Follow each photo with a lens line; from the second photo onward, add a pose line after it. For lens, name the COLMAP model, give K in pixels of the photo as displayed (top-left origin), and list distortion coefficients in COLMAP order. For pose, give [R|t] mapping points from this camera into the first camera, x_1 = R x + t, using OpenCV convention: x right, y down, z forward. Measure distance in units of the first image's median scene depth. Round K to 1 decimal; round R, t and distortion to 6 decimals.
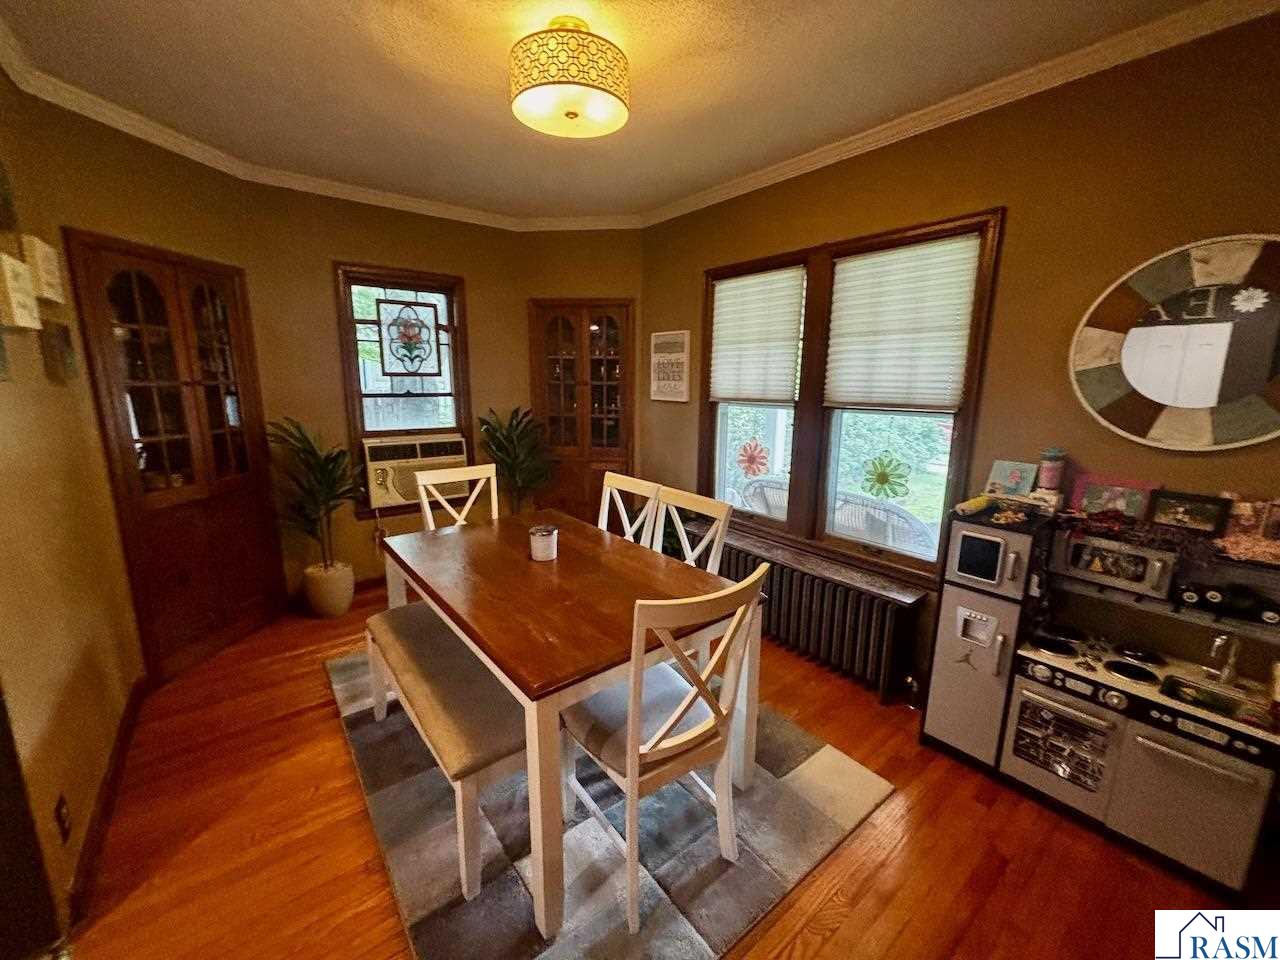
lens RADIAL K [[510.9, 0, 637.3], [0, 510.9, 481.0], [0, 0, 1]] dist [-0.006258, 0.000076]
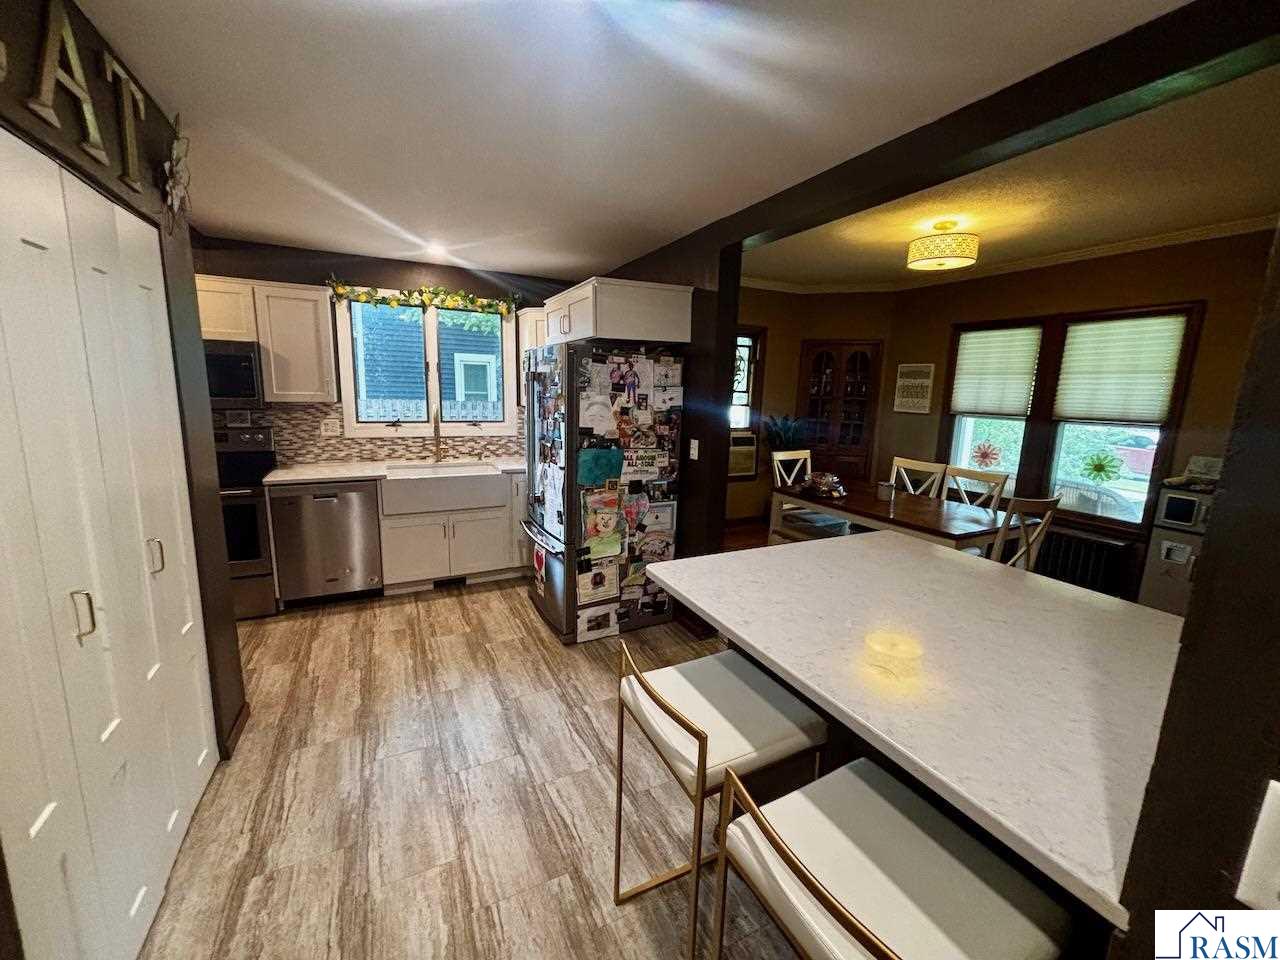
lens RADIAL K [[514.1, 0, 639.0], [0, 514.1, 474.7], [0, 0, 1]] dist [0.009711, -0.000088]
pose [[0.980246, 0.046139, -0.192327, -0.463458], [-0.050744, 0.998529, -0.019085, 0.093914], [0.191164, 0.028467, 0.981145, -0.632093]]
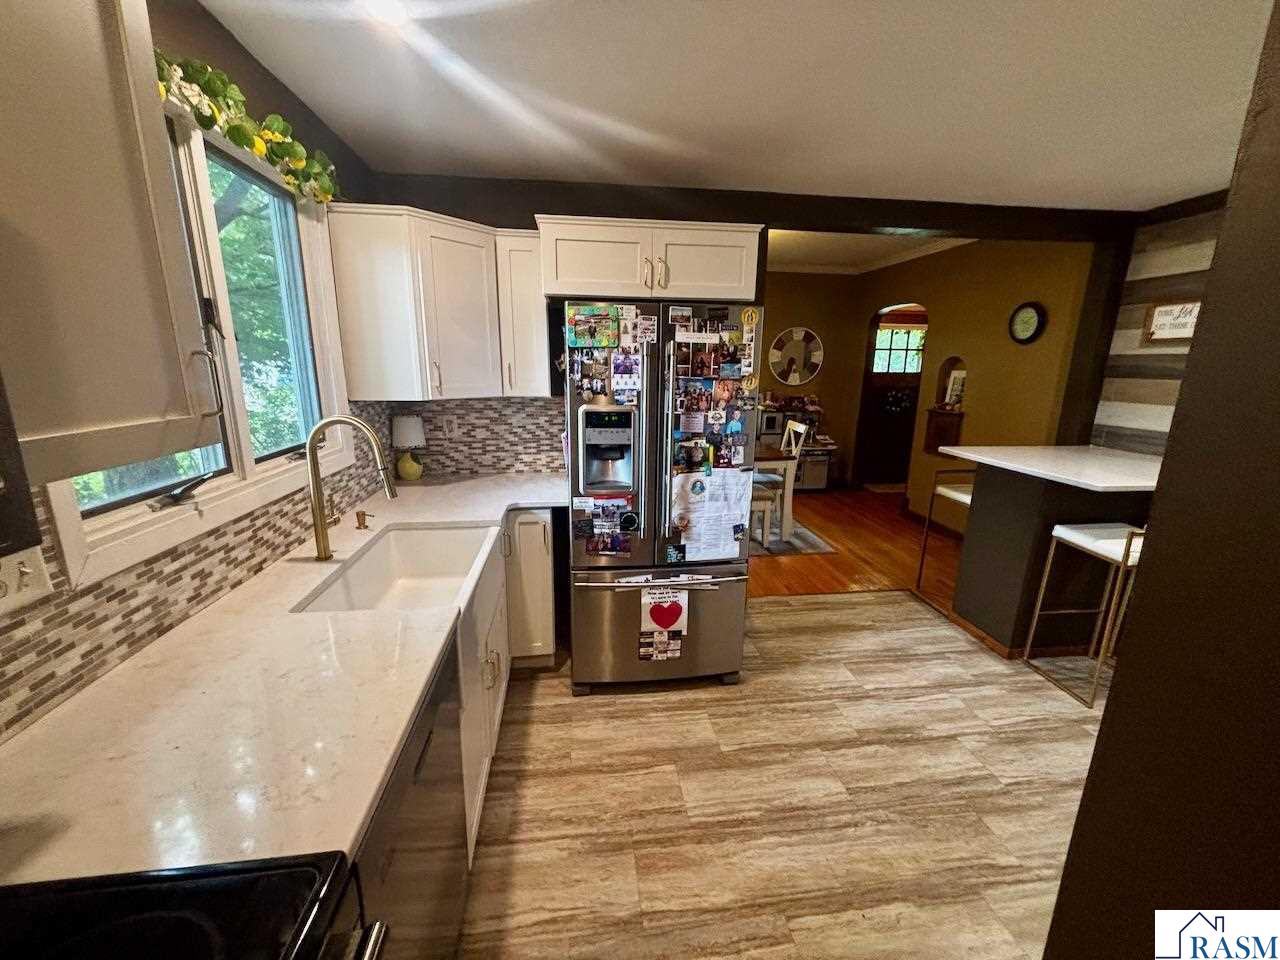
lens RADIAL K [[503.1, 0, 643.5], [0, 503.1, 476.5], [0, 0, 1]] dist [-0.002993, 0.000228]
pose [[0.516313, -0.186635, 0.835816, -1.473291], [0.150690, 0.980536, 0.125864, -0.037998], [-0.843038, 0.060964, 0.534387, 0.007528]]
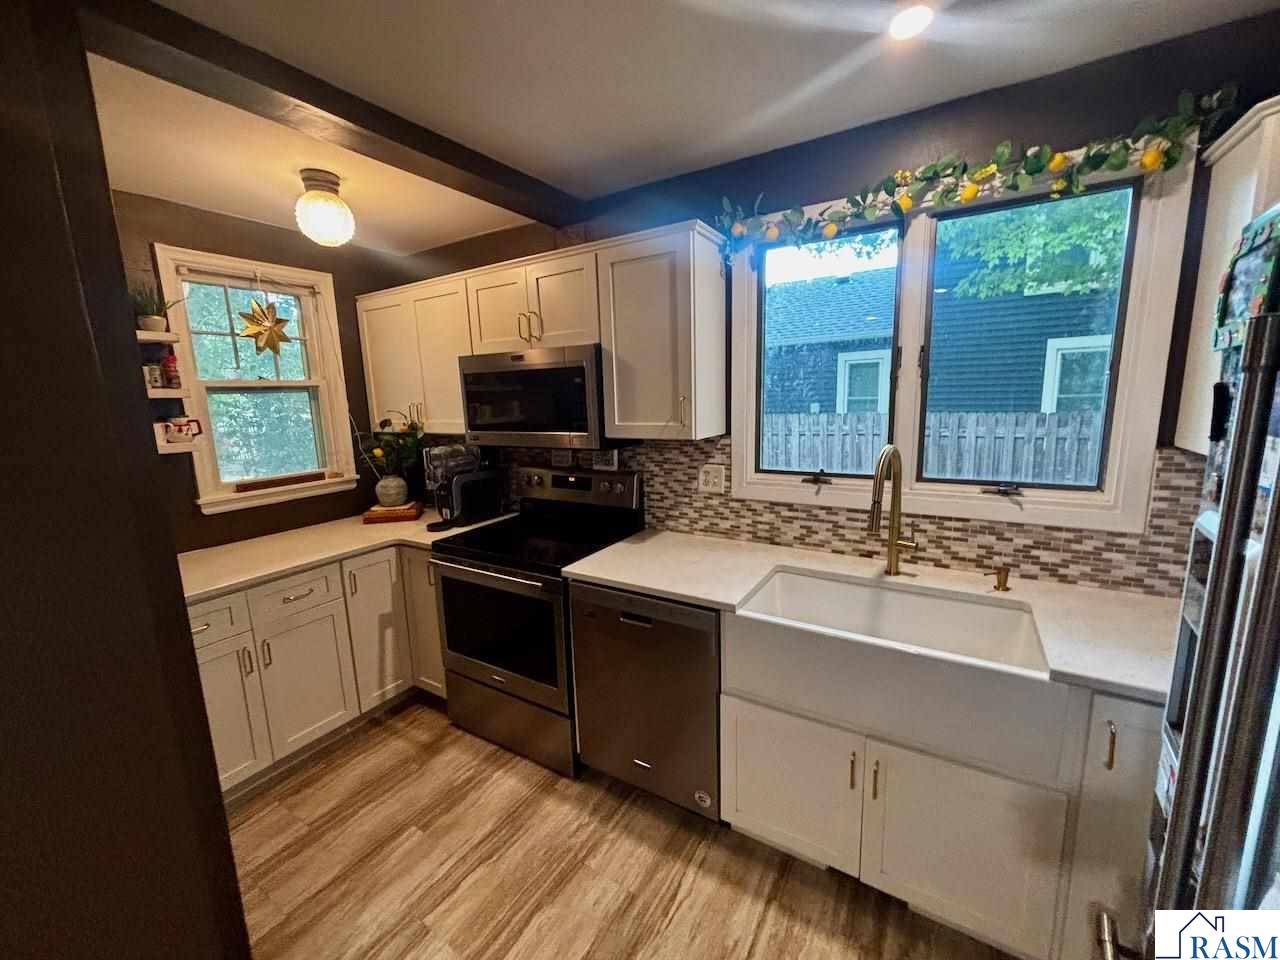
lens RADIAL K [[503.1, 0, 643.5], [0, 503.1, 476.5], [0, 0, 1]] dist [-0.002993, 0.000228]
pose [[0.348733, 0.137832, -0.927032, -0.810697], [-0.143582, 0.985308, 0.092484, -0.059401], [0.926158, 0.100853, 0.363399, 0.090694]]
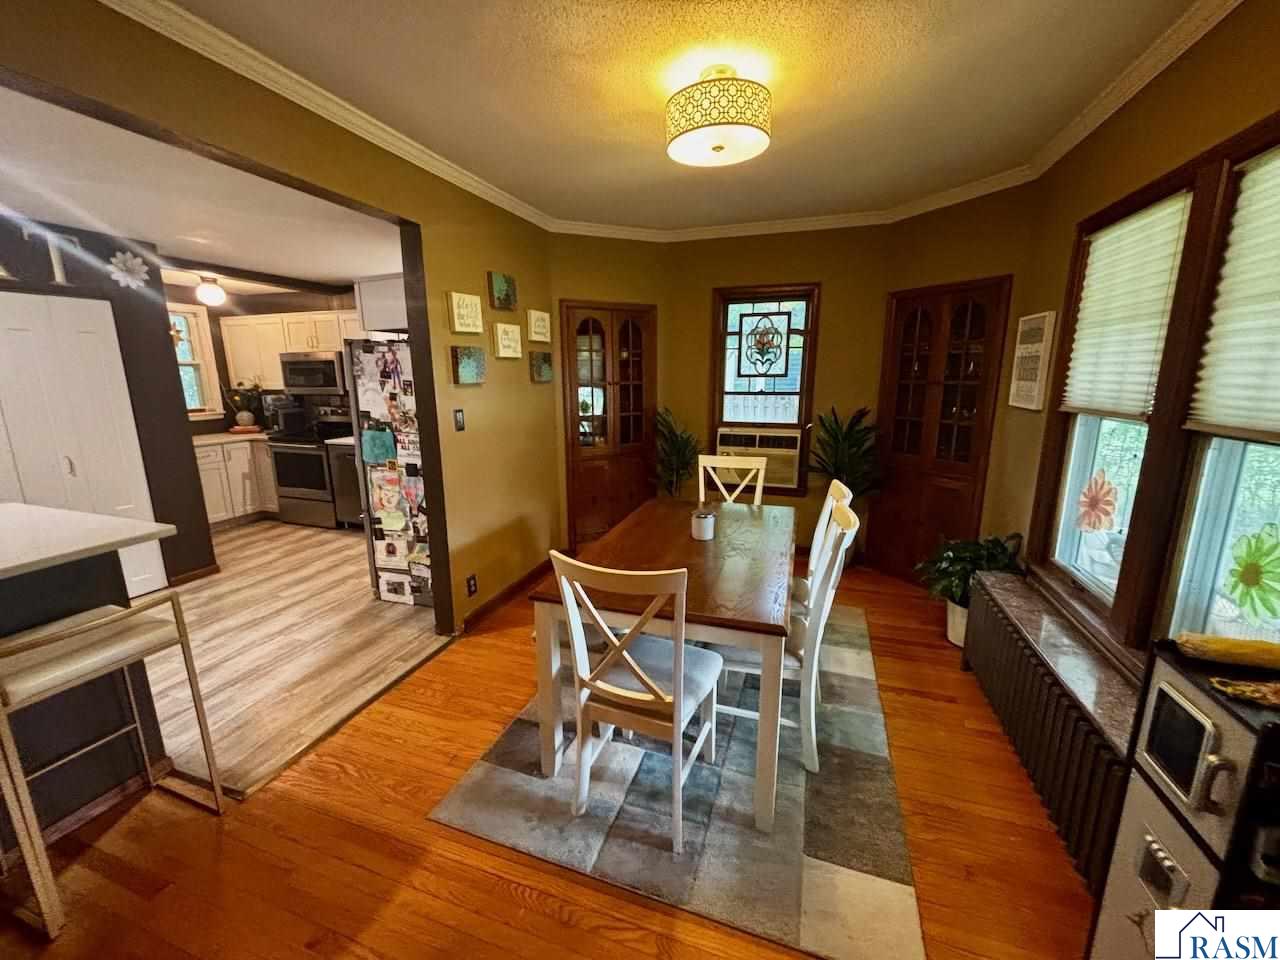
lens RADIAL K [[510.9, 0, 637.3], [0, 510.9, 481.0], [0, 0, 1]] dist [-0.006258, 0.000076]
pose [[0.546674, 0.160412, -0.821836, 0.449413], [-0.148703, 0.984476, 0.093242, -0.044418], [0.824036, 0.071237, 0.562041, 0.148990]]
